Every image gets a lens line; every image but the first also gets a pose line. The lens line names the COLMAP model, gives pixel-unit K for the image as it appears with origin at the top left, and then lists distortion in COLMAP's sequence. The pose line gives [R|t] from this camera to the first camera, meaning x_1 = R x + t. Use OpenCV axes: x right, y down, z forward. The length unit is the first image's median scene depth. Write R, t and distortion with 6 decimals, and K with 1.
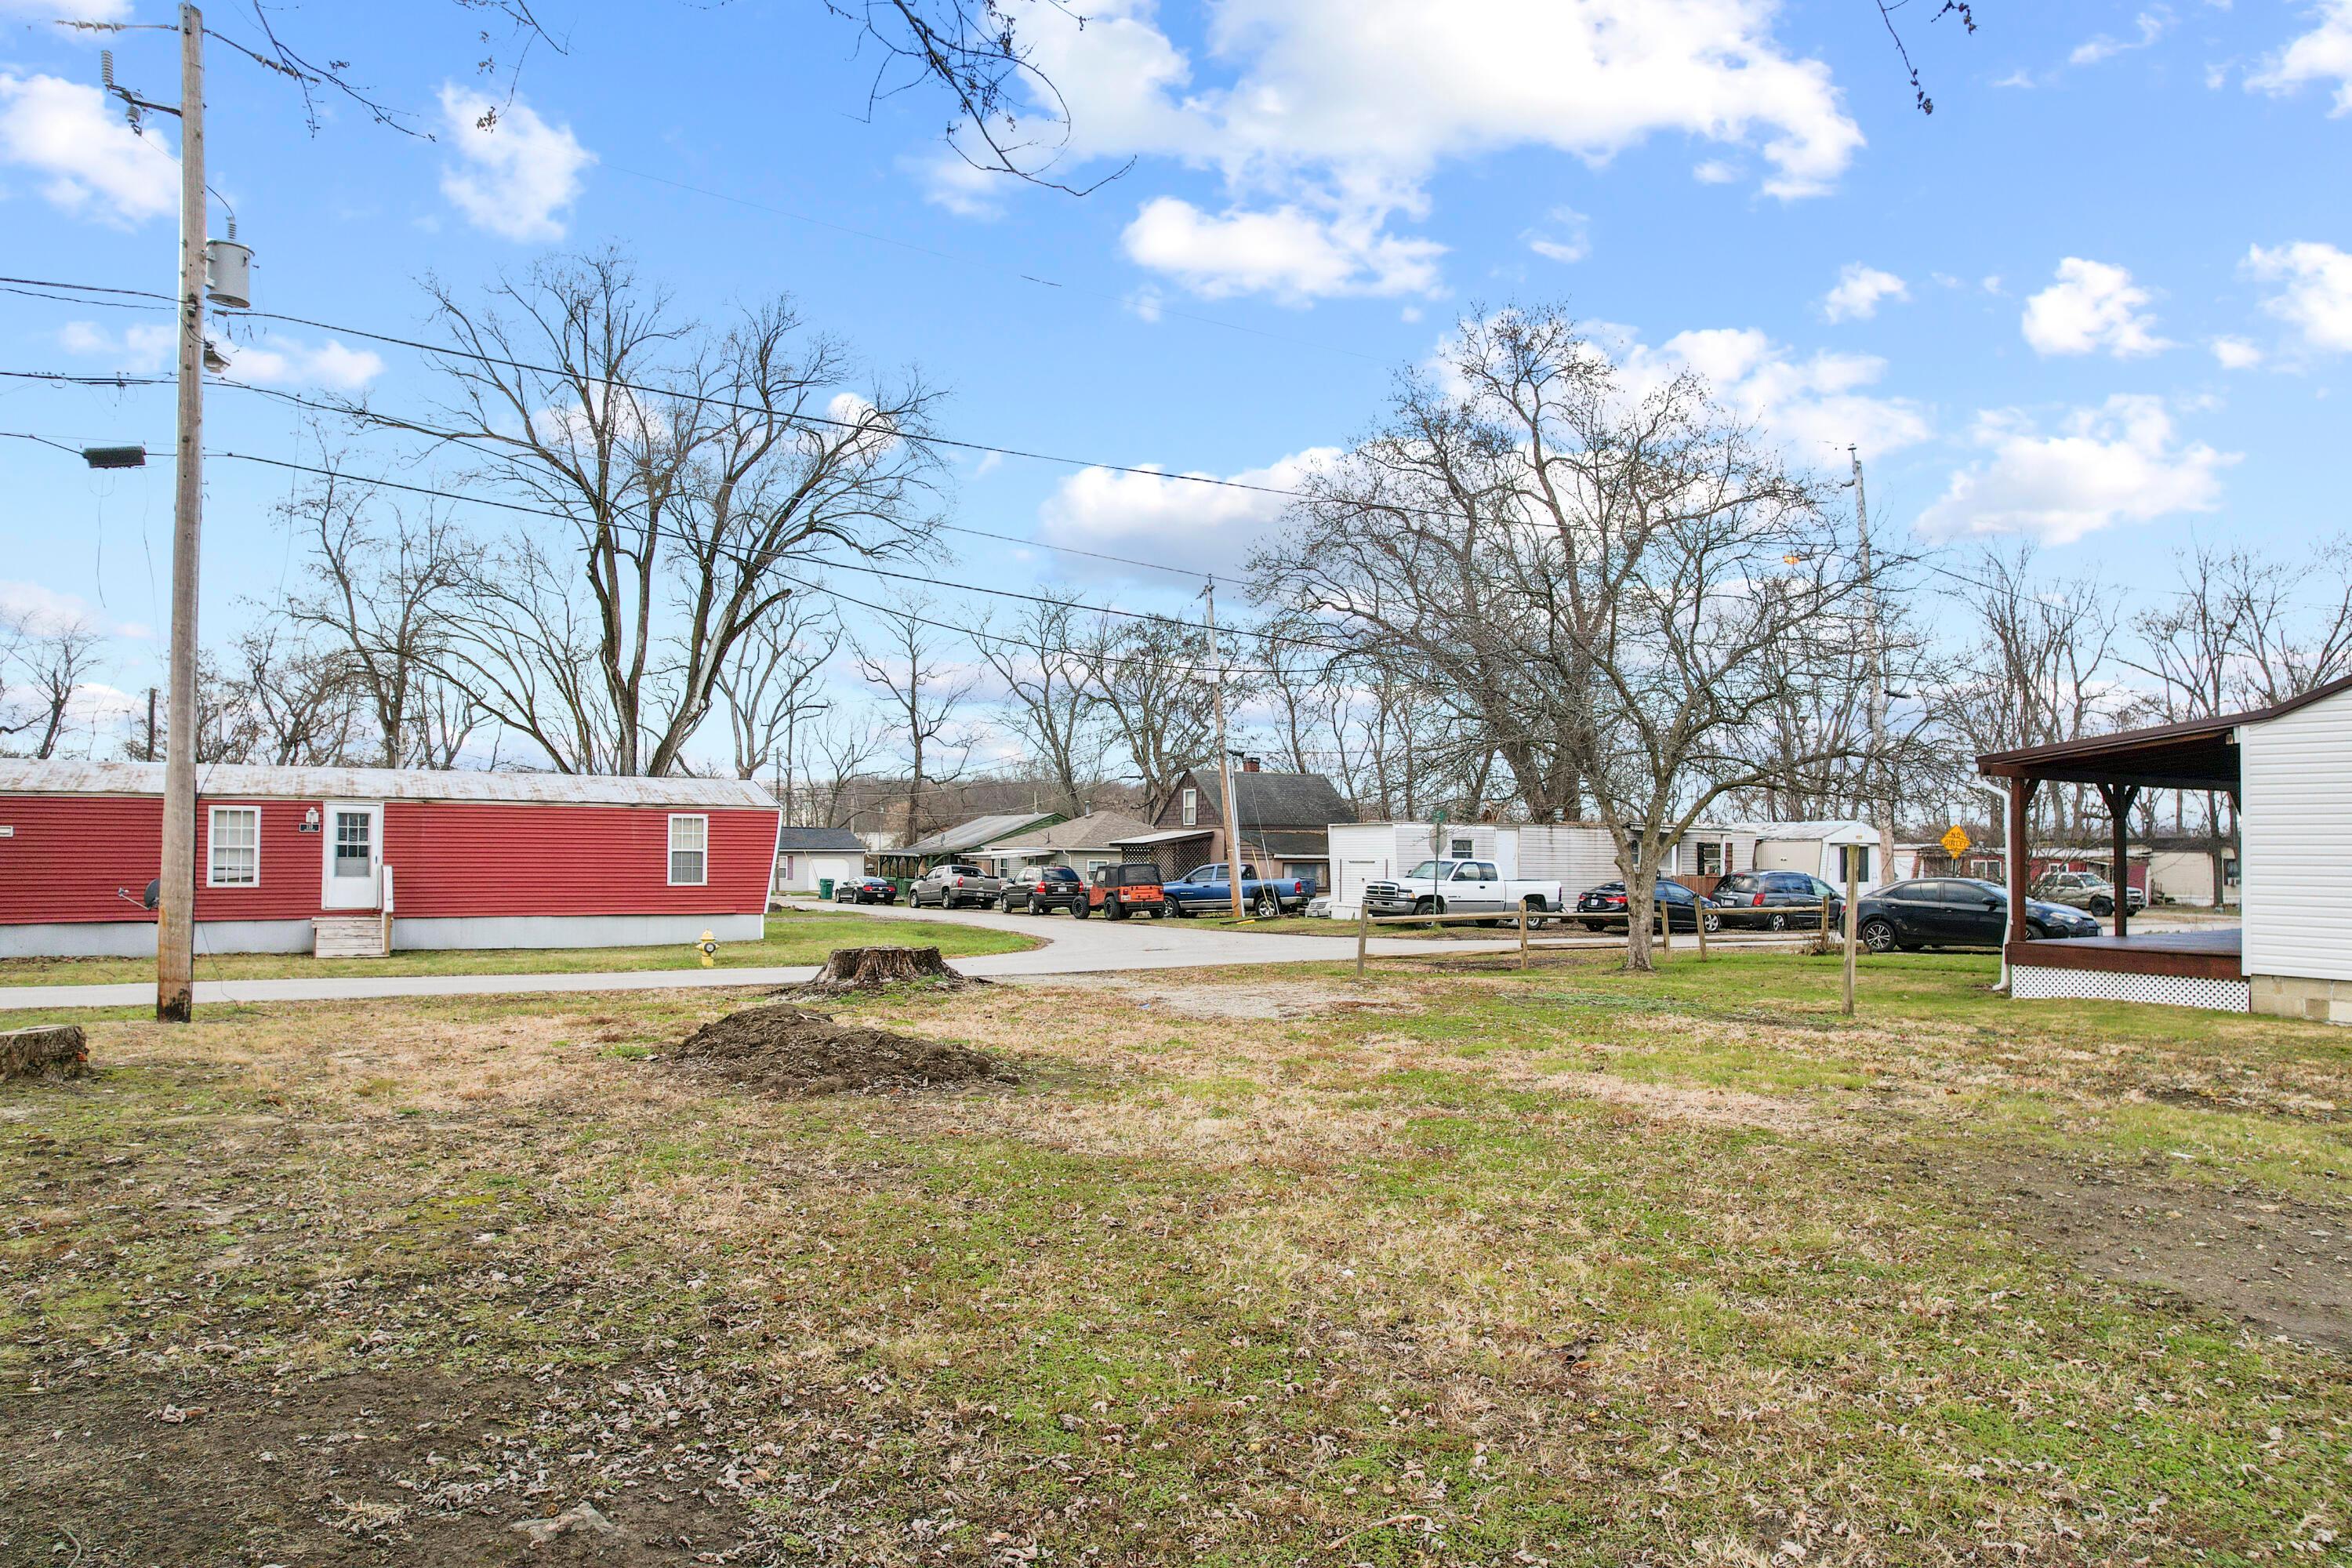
lens RADIAL K [[1510.5, 0, 1181.8], [0, 1510.5, 793.3], [0, 0, 1]] dist [-0.079345, 0.067465]
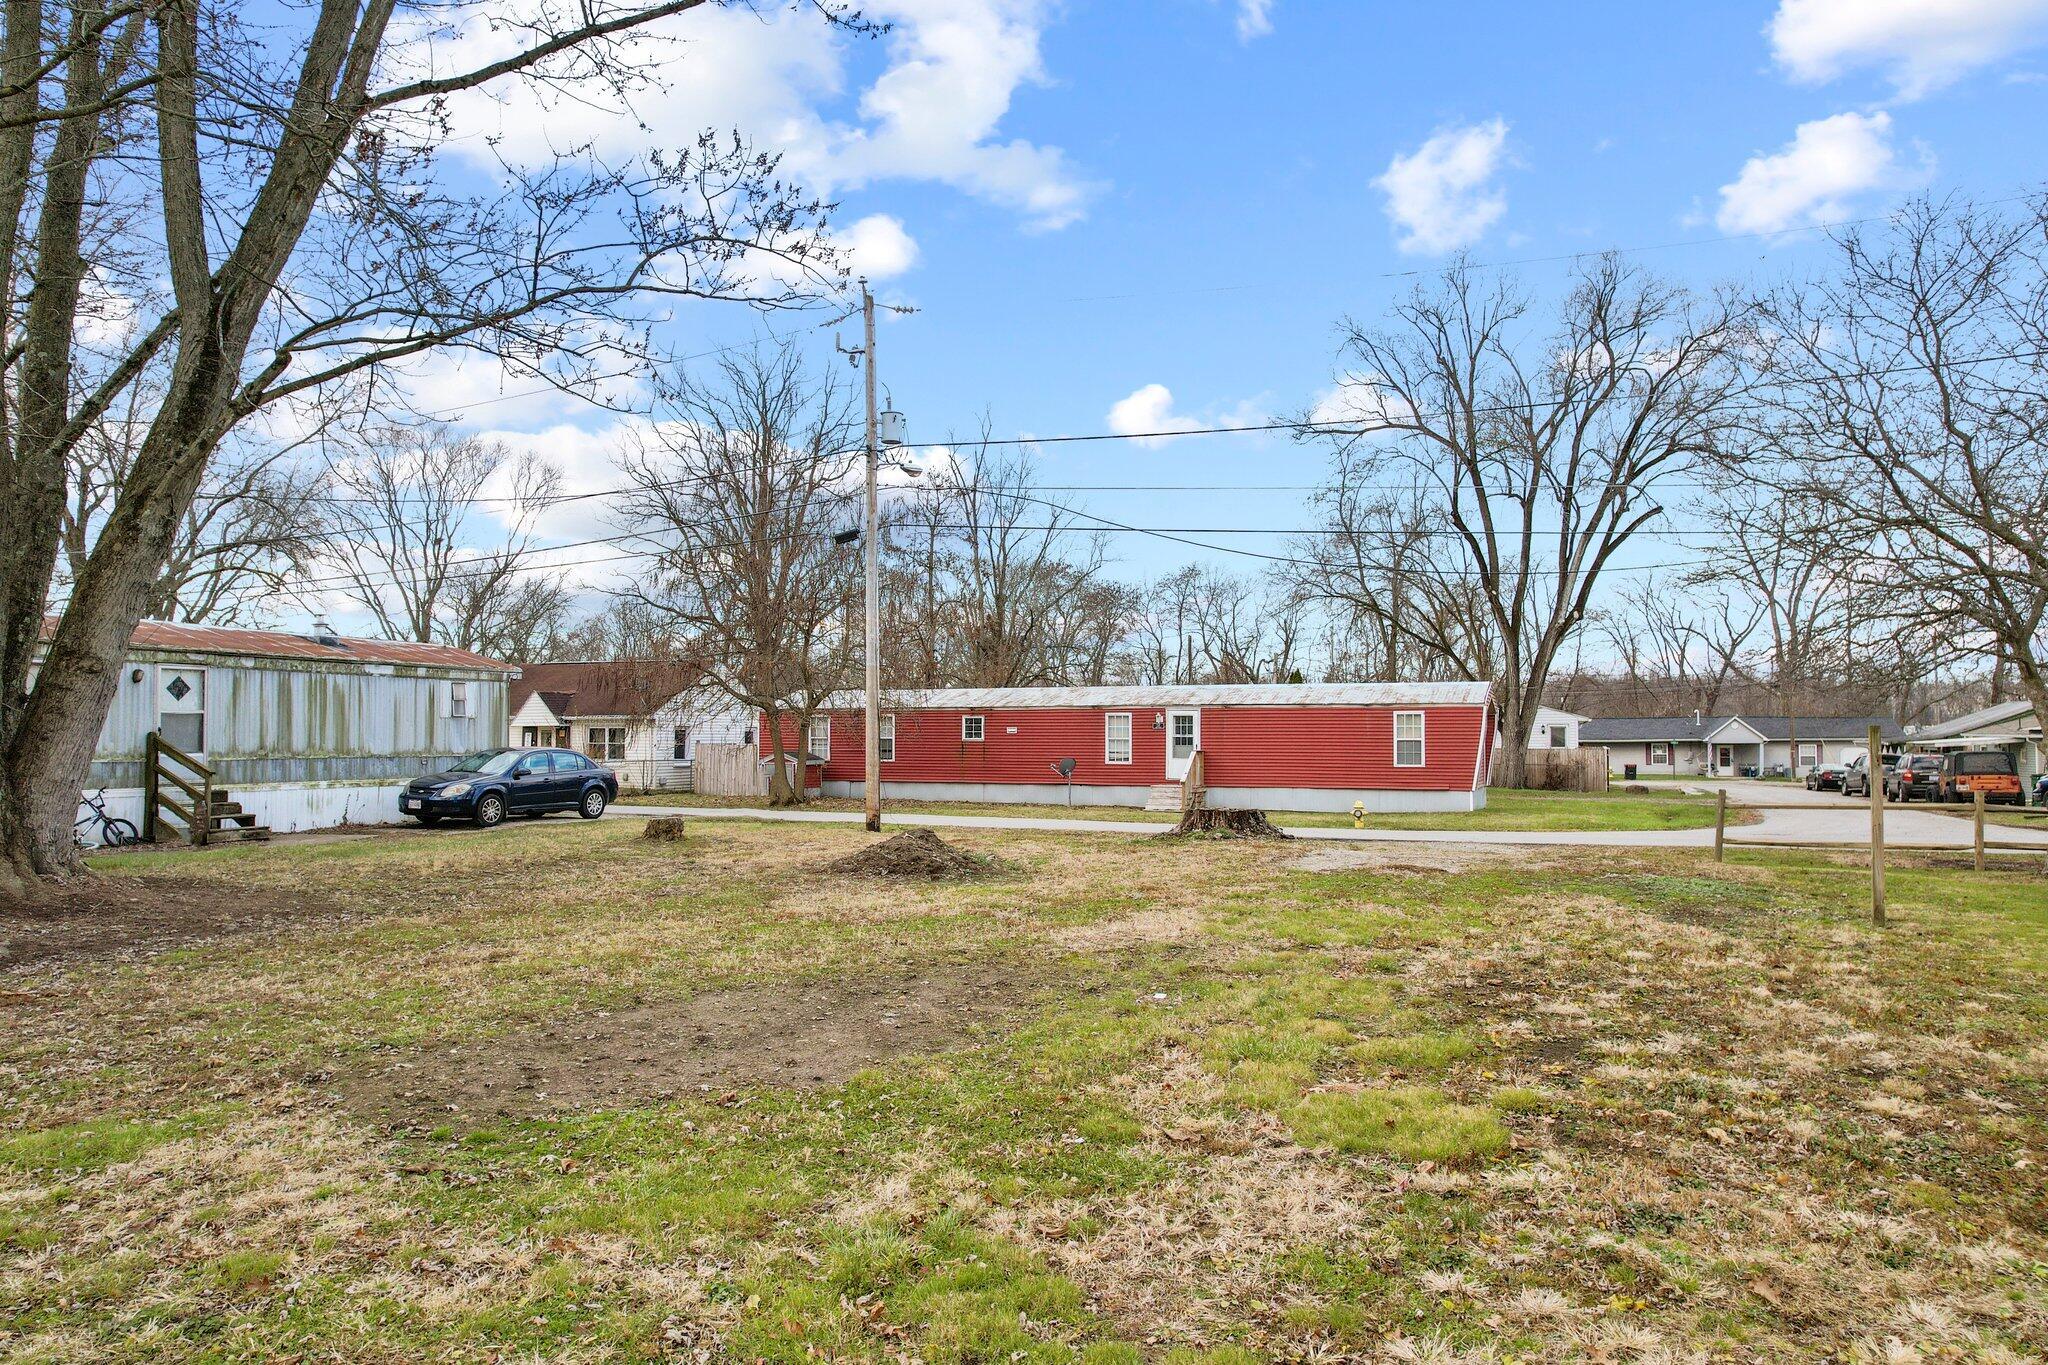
lens RADIAL K [[1315.2, 0, 1038.4], [0, 1315.2, 677.5], [0, 0, 1]] dist [-0.079345, 0.067465]
pose [[0.584660, -0.039217, -0.810330, 0.432529], [0.030699, 0.999185, -0.026207, 0.005093], [0.810697, -0.009554, 0.585387, 0.103642]]
